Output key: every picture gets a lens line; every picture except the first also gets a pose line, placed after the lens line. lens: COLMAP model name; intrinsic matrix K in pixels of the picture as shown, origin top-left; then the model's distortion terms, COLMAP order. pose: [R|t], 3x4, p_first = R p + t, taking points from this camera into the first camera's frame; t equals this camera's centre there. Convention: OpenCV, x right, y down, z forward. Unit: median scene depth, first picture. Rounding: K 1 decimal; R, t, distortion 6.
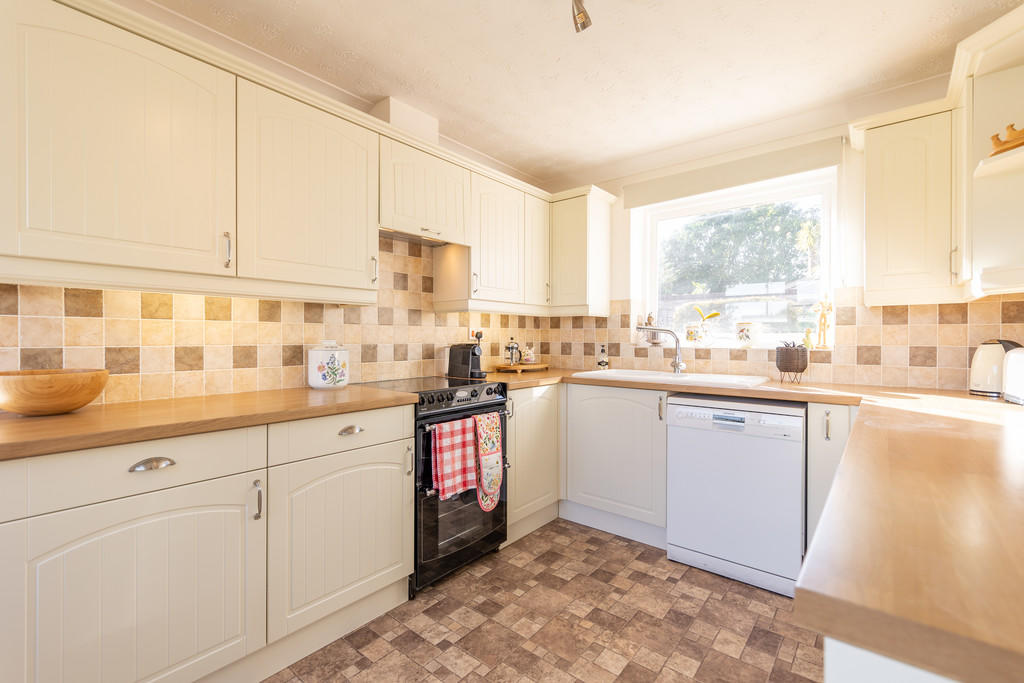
lens RADIAL K [[448.7, 0, 516.2], [0, 448.7, 338.3], [0, 0, 1]] dist [0.002784, 0.000274]
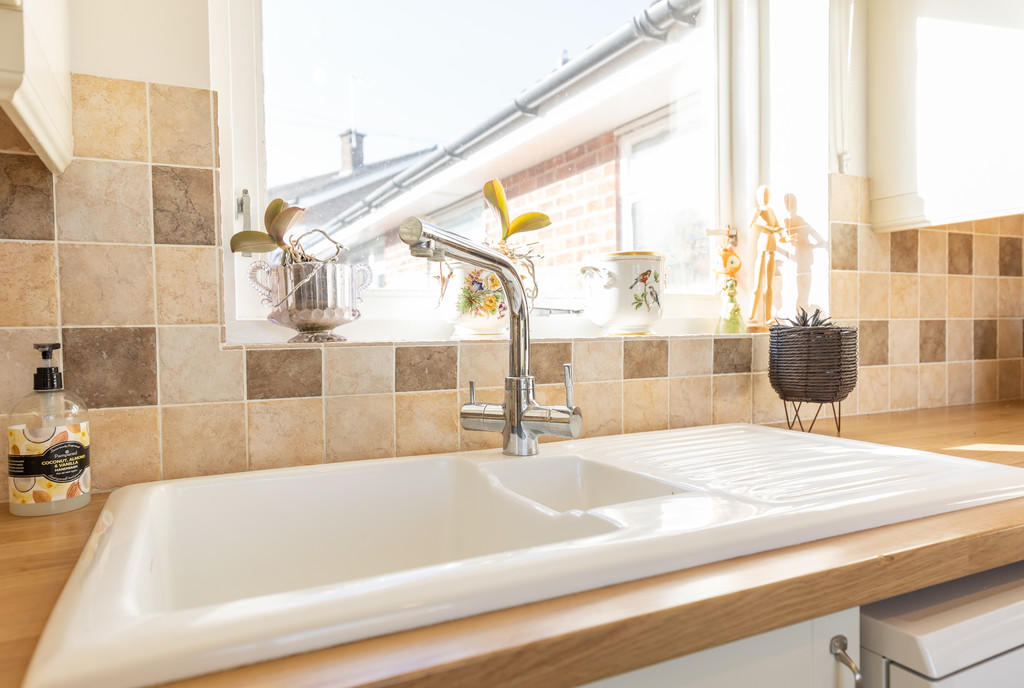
lens RADIAL K [[686.9, 0, 512.0], [0, 686.9, 344.0], [0, 0, 1]] dist [0.001459, 0.000278]
pose [[0.409638, -0.031710, 0.911697, 0.056535], [0.014543, 0.999496, 0.028229, 0.015585], [-0.912132, 0.001695, 0.409892, 1.048901]]
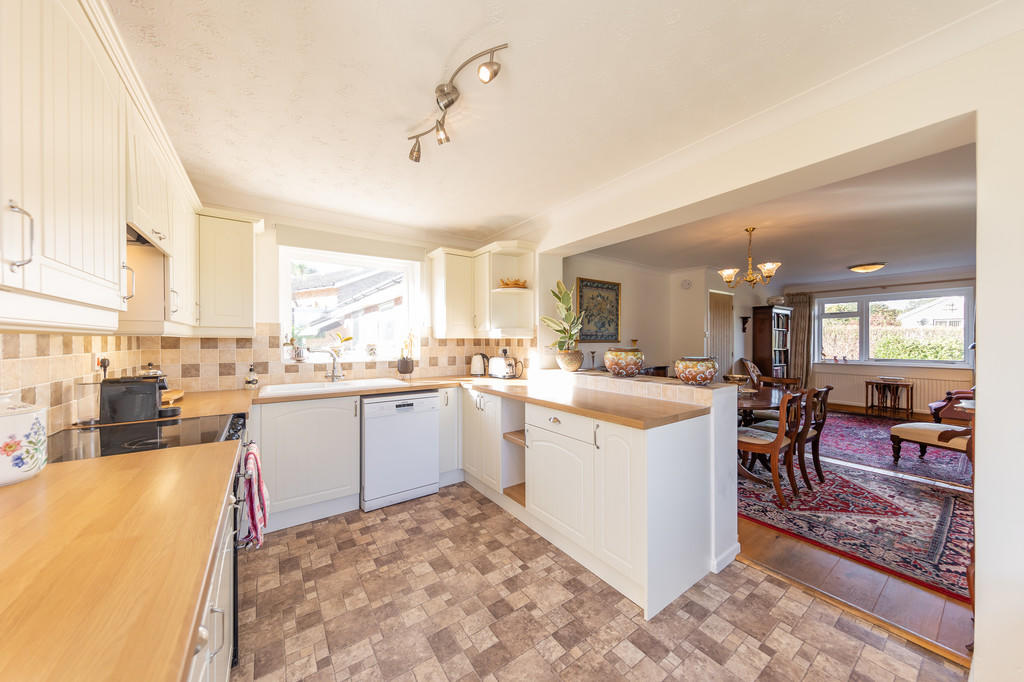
lens RADIAL K [[346.3, 0, 512.0], [0, 346.3, 341.0], [0, 0, 1]] dist [0.000773, -0.000014]
pose [[0.261654, -0.002882, 0.965157, -0.609785], [0.003889, 0.999991, 0.001931, -0.055250], [-0.965154, 0.003248, 0.261663, 0.262669]]
